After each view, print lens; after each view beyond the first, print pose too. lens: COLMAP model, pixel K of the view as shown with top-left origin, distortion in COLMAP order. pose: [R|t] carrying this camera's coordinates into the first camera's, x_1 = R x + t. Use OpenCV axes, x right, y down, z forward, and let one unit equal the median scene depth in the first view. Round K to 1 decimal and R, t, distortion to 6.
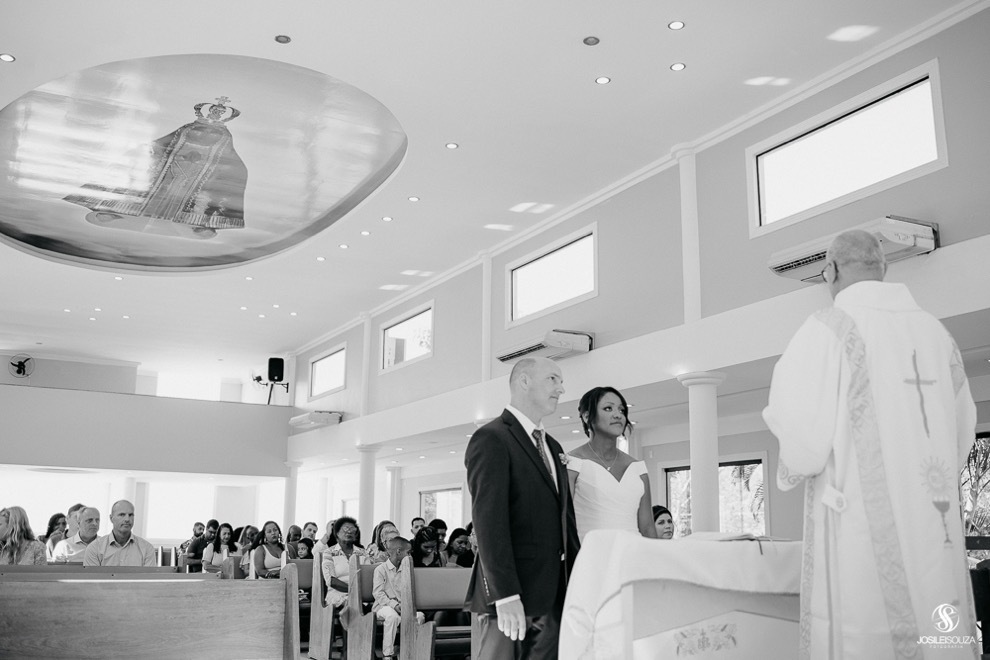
lens RADIAL K [[1031.0, 0, 490.0], [0, 1031.0, 332.8], [0, 0, 1]] dist [-0.037743, 0.000000]
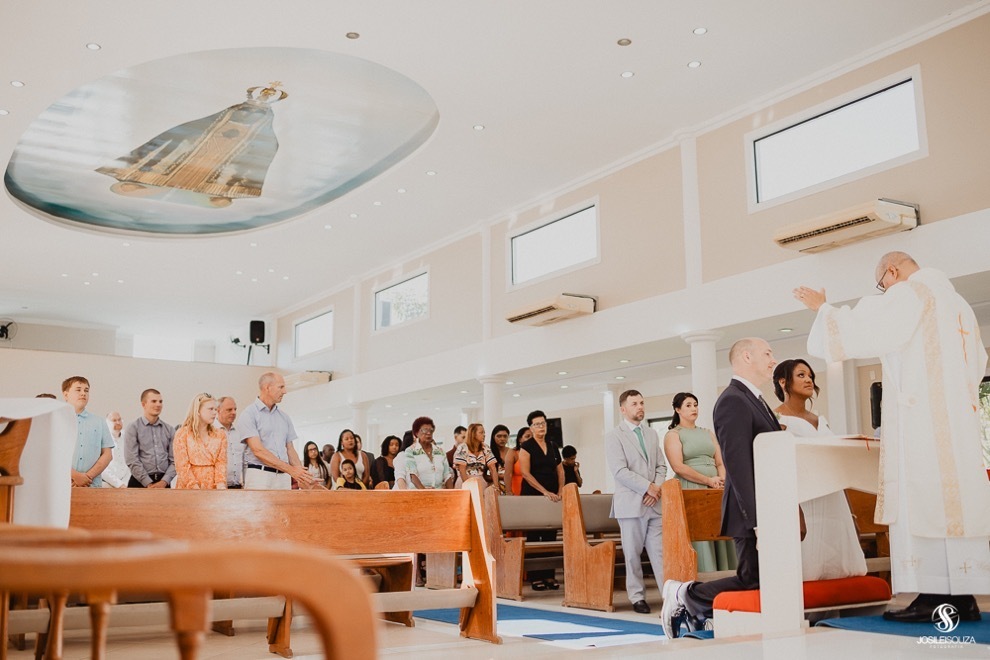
lens RADIAL K [[1031.0, 0, 497.5], [0, 1031.0, 332.4], [0, 0, 1]] dist [-0.037743, 0.000000]
pose [[0.996998, -0.005002, 0.077259, -0.081660], [0.002180, 0.999329, 0.036571, -0.001417], [-0.077391, -0.036293, 0.996340, -0.087889]]
